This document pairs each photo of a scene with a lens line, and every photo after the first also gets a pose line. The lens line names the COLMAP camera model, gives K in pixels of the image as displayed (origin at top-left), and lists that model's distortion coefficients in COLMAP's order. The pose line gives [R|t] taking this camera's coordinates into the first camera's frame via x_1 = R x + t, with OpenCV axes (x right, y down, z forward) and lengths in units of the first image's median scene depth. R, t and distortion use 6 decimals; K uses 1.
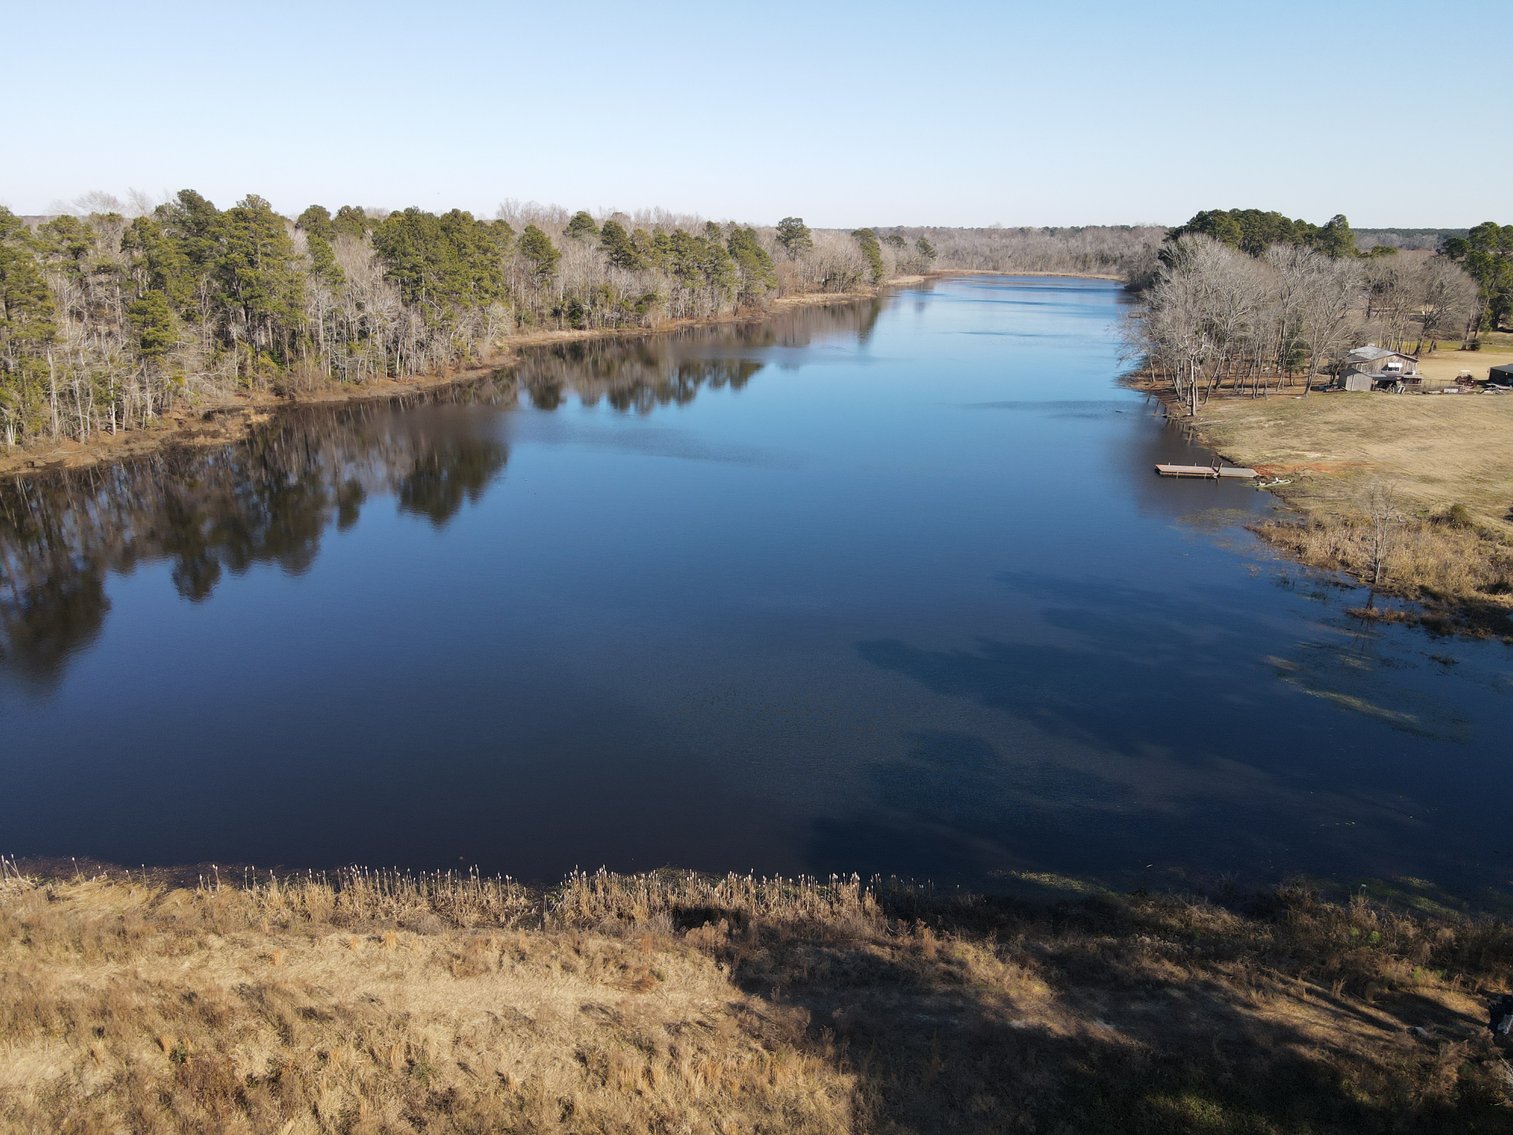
lens RADIAL K [[1110.4, 0, 756.5], [0, 1110.4, 567.5], [0, 0, 1]] dist [0.010206, 0.024943]
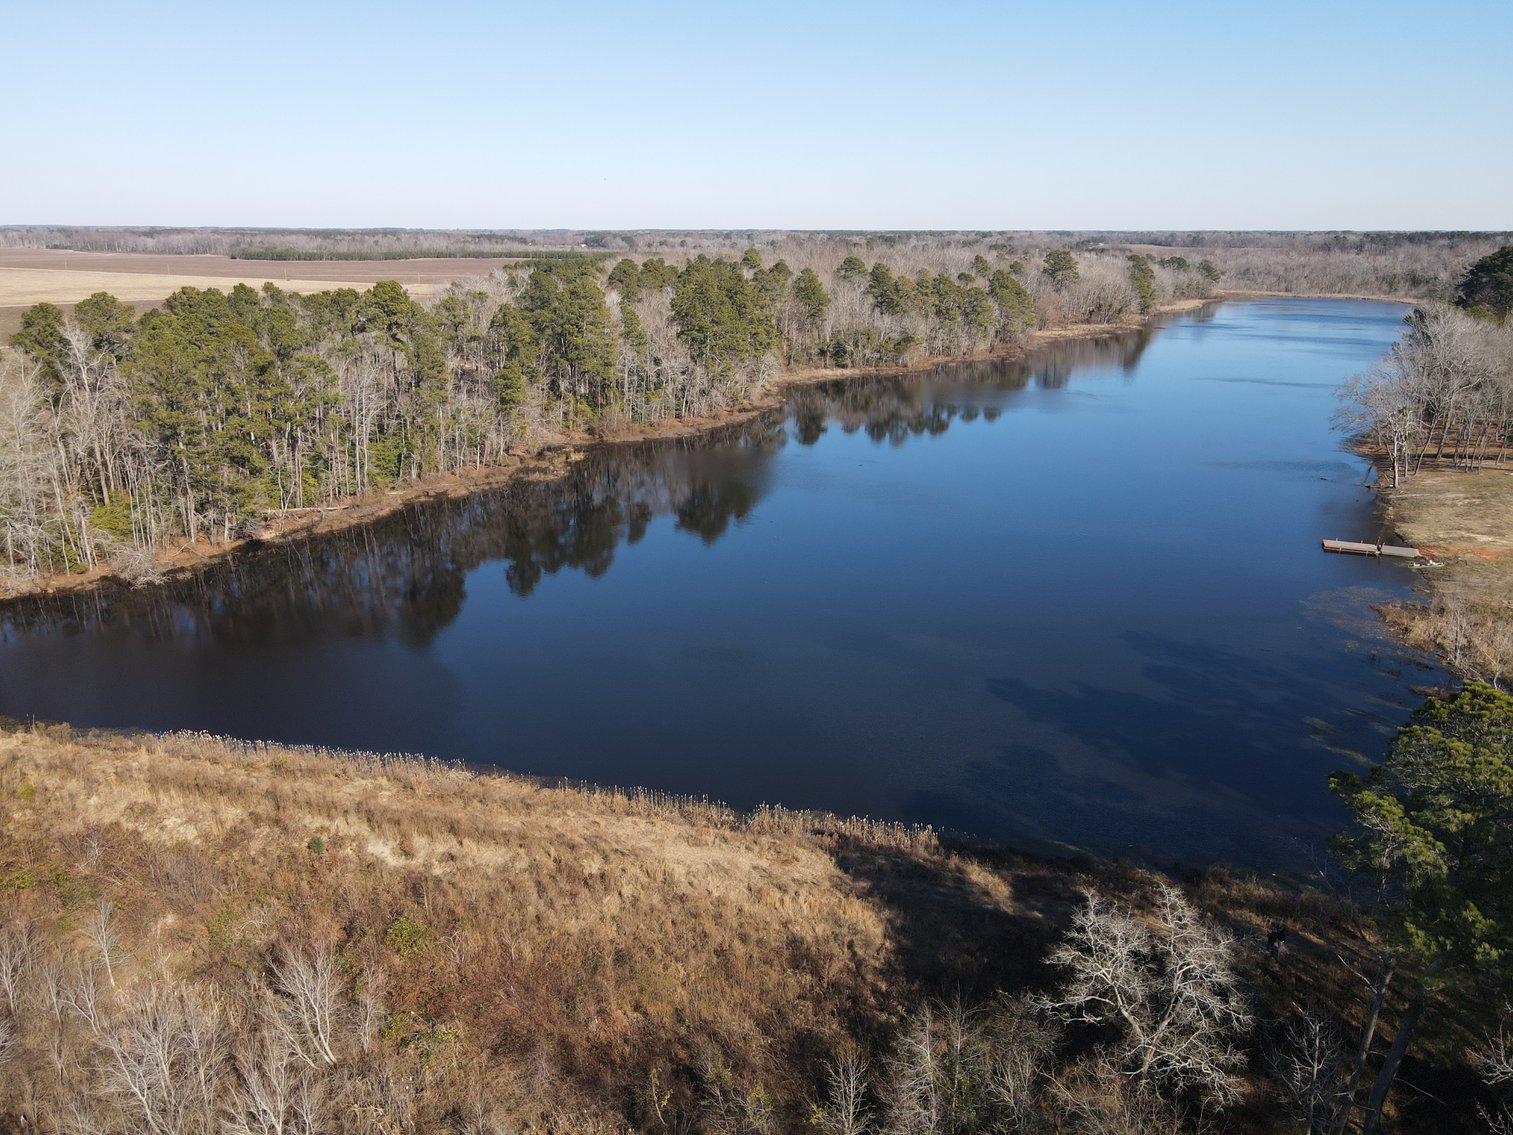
lens RADIAL K [[1118.9, 0, 751.6], [0, 1118.9, 570.5], [0, 0, 1]] dist [-0.011943, 0.045037]
pose [[0.969059, 0.064116, -0.238355, 0.064134], [-0.064189, 0.997910, 0.007466, -0.029417], [0.238335, 0.008065, 0.971149, -0.207745]]
